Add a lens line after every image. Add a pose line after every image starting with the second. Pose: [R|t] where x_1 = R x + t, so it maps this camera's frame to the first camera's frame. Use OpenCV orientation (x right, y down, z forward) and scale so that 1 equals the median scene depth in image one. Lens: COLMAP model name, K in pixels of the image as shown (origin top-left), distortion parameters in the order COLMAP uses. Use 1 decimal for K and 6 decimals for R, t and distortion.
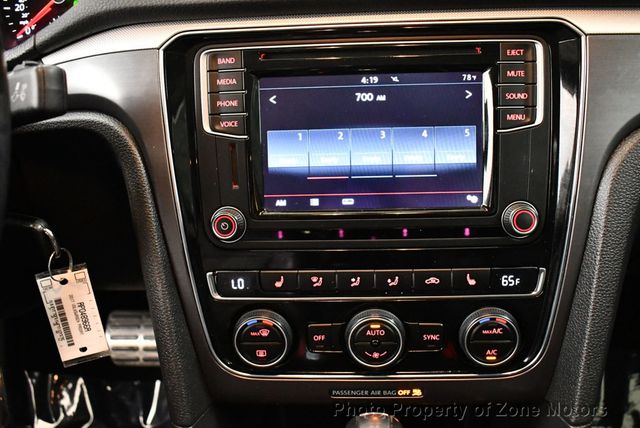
lens RADIAL K [[640.4, 0, 320.0], [0, 640.4, 214.0], [0, 0, 1]] dist [-0.097372, 0.008677]
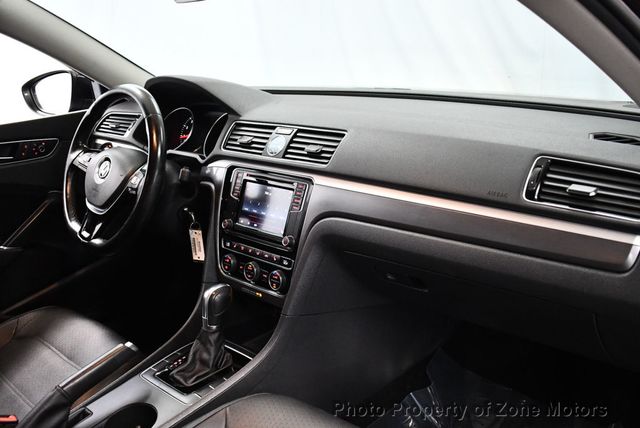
lens RADIAL K [[640.4, 0, 320.0], [0, 640.4, 214.0], [0, 0, 1]] dist [-0.097372, 0.008677]
pose [[0.749147, 0.190302, -0.634479, 2.209217], [-0.262541, 0.964700, -0.020643, -0.088494], [0.608153, 0.182042, 0.772664, -1.192313]]
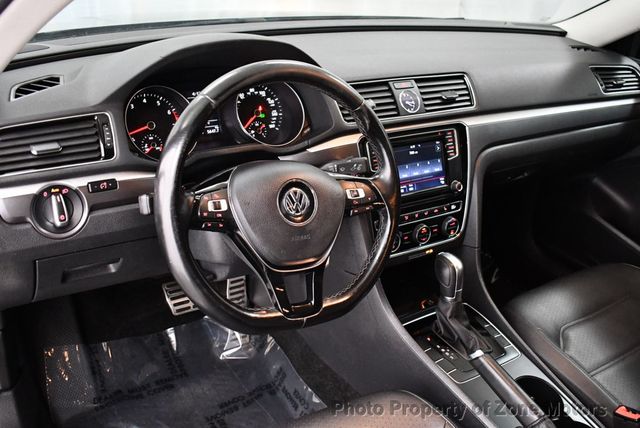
lens RADIAL K [[640.4, 0, 320.0], [0, 640.4, 214.0], [0, 0, 1]] dist [-0.097372, 0.008677]
pose [[0.804414, -0.165852, 0.570449, -1.962463], [0.142901, 0.986065, 0.085177, -0.213009], [-0.576626, 0.013000, 0.816905, -1.132903]]
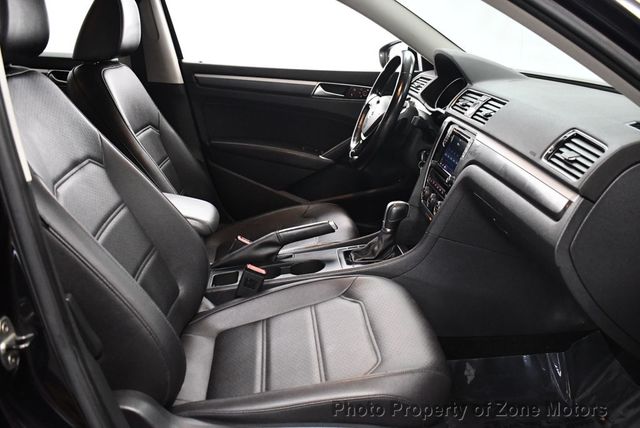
lens RADIAL K [[640.4, 0, 320.0], [0, 640.4, 214.0], [0, 0, 1]] dist [-0.097372, 0.008677]
pose [[0.104673, 0.323529, -0.940411, 3.727703], [-0.445187, 0.860814, 0.246594, -0.392366], [0.889299, 0.392847, 0.234135, -0.492187]]
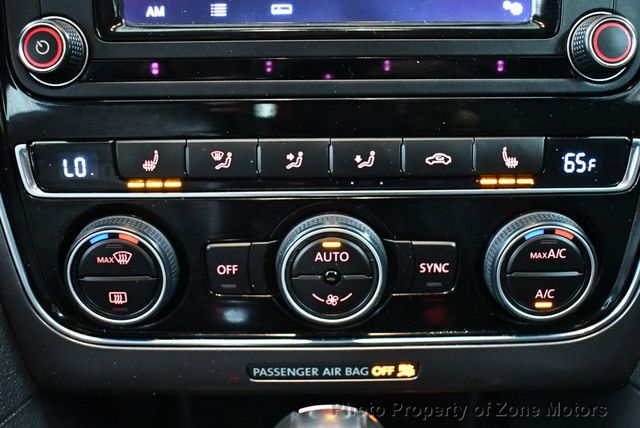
lens RADIAL K [[735.3, 0, 320.0], [0, 735.3, 214.0], [0, 0, 1]] dist [-0.095742, 0.008349]
pose [[0.997565, 0.005339, 0.069545, 0.034171], [-0.007582, 0.999458, 0.032038, 0.130157], [-0.069336, -0.032487, 0.997064, 0.388609]]
